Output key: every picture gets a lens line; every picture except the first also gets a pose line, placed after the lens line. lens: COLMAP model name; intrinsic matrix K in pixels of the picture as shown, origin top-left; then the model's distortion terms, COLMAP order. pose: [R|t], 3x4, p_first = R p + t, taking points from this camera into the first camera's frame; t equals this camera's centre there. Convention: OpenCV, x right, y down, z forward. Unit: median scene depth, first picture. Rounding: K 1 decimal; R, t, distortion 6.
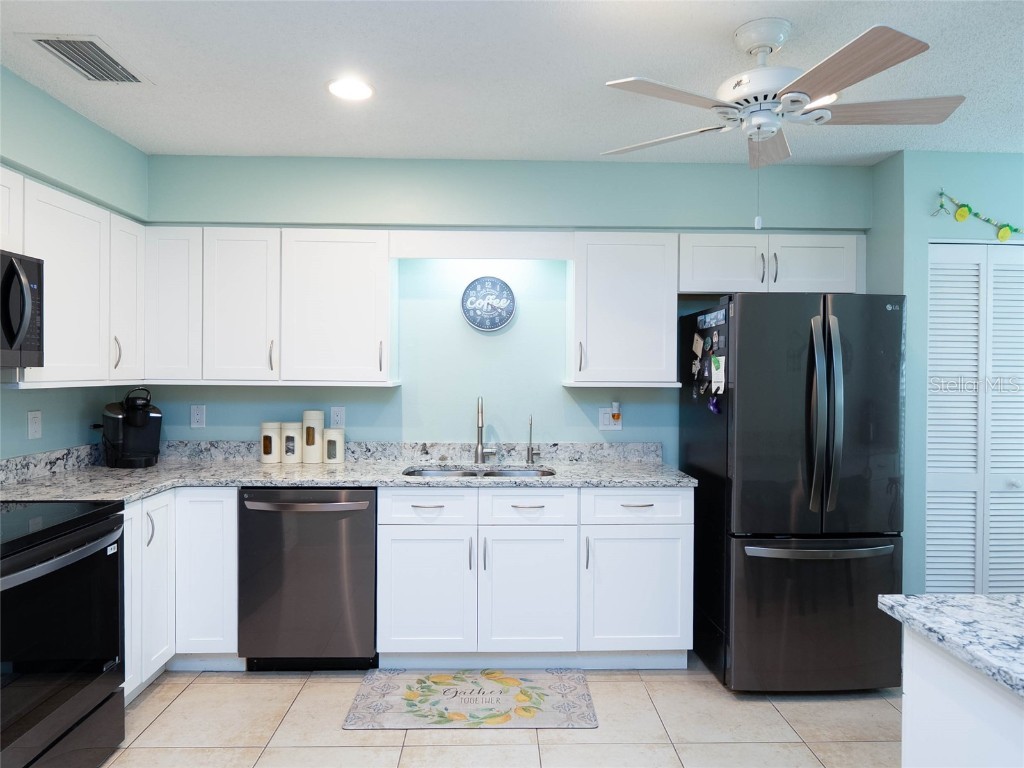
lens RADIAL K [[660.5, 0, 516.1], [0, 660.5, 379.9], [0, 0, 1]] dist [0.000618, -0.003759]
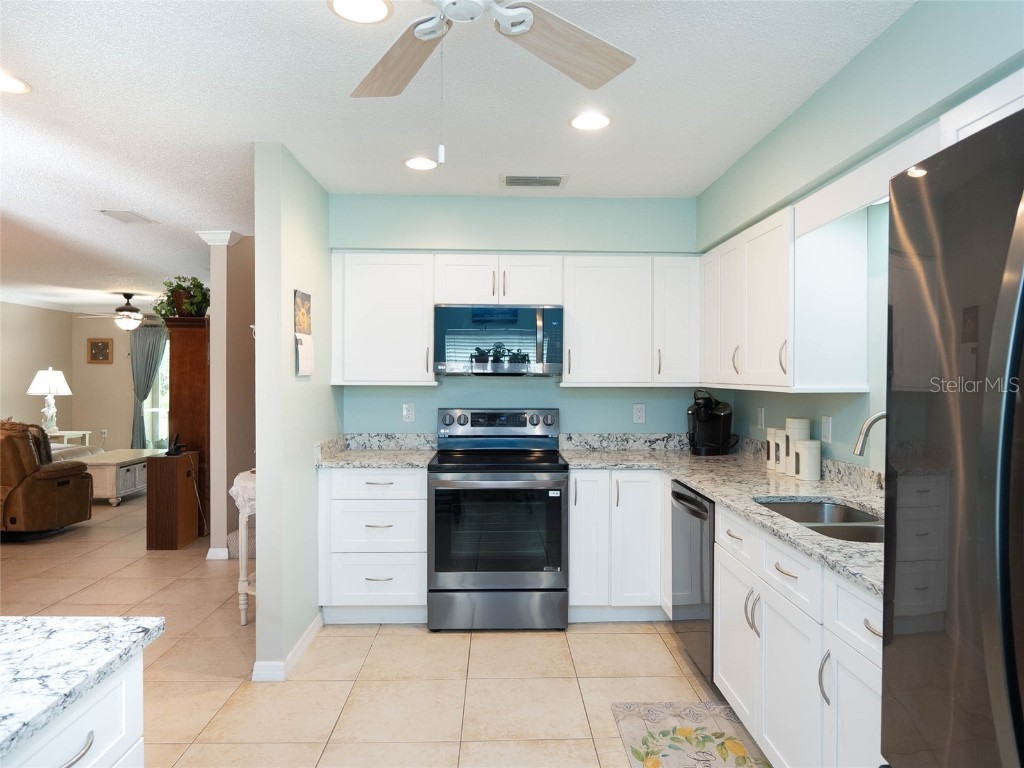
lens RADIAL K [[661.6, 0, 512.0], [0, 661.6, 384.0], [0, 0, 1]] dist [-0.003955, 0.001551]
pose [[-0.014175, 0.005824, -0.999883, 0.707190], [-0.013070, 0.999897, 0.006009, -0.000885], [0.999814, 0.013153, -0.014098, 0.728580]]
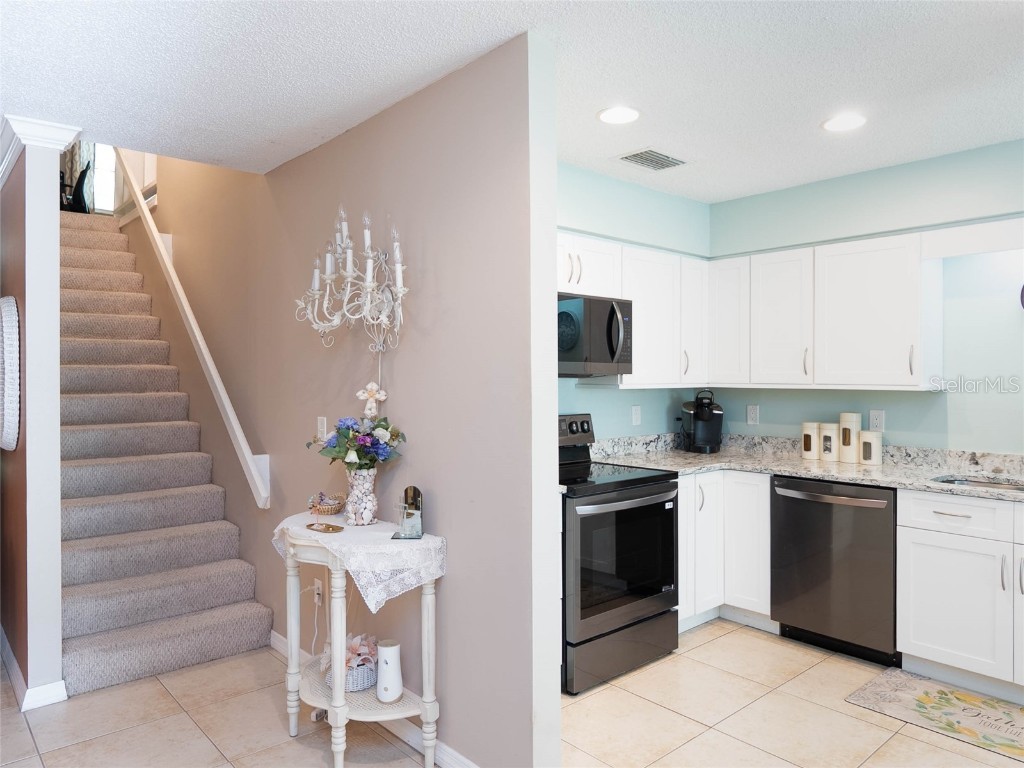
lens RADIAL K [[696.4, 0, 513.6], [0, 696.4, 380.2], [0, 0, 1]] dist [-0.005728, -0.000420]
pose [[0.638771, -0.002826, -0.769392, 0.238881], [-0.003921, 0.999968, -0.006928, 0.004483], [0.769387, 0.007442, 0.638739, -0.144334]]
